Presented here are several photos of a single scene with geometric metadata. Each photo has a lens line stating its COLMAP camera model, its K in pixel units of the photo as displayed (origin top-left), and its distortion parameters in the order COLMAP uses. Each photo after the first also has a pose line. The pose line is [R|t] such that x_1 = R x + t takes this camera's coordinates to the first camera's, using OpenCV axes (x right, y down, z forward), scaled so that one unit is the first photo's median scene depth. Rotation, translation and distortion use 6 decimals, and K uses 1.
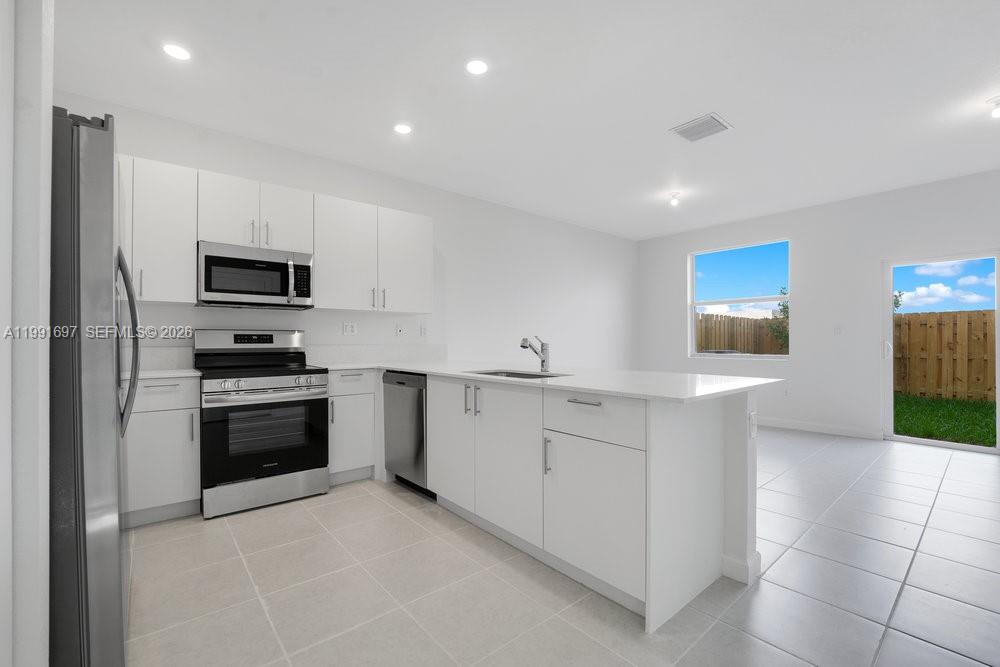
lens RADIAL K [[426.9, 0, 500.0], [0, 426.9, 333.5], [0, 0, 1]] dist [-0.017336, 0.000243]
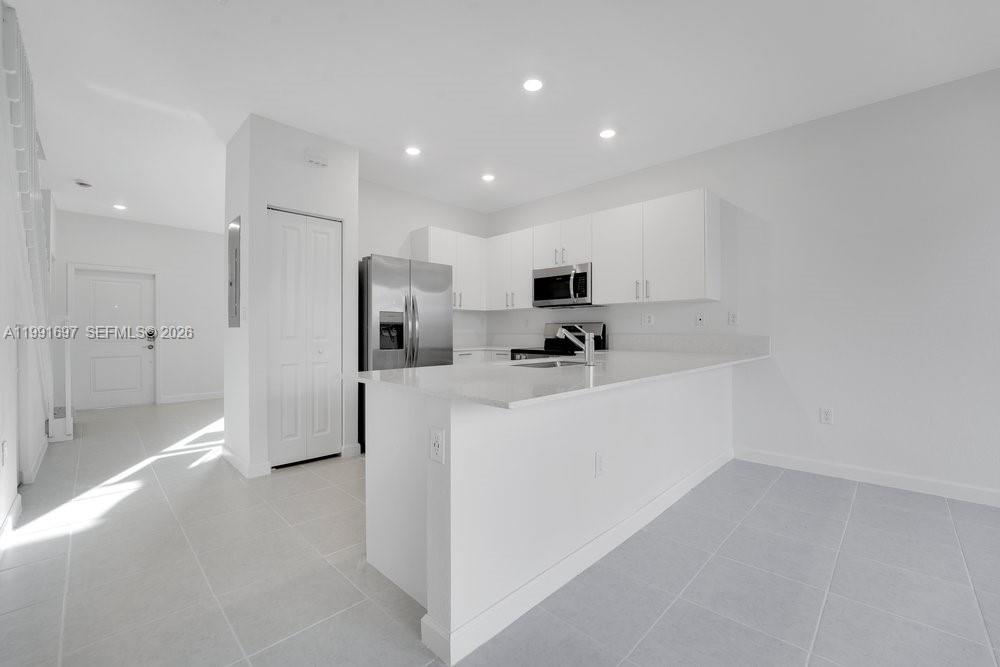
lens RADIAL K [[414.2, 0, 497.5], [0, 414.2, 330.4], [0, 0, 1]] dist [-0.015780, 0.000519]
pose [[0.098362, -0.000589, -0.995151, 0.817328], [0.019300, 0.999813, 0.001316, 0.010468], [0.994964, -0.019336, 0.098355, 0.638630]]
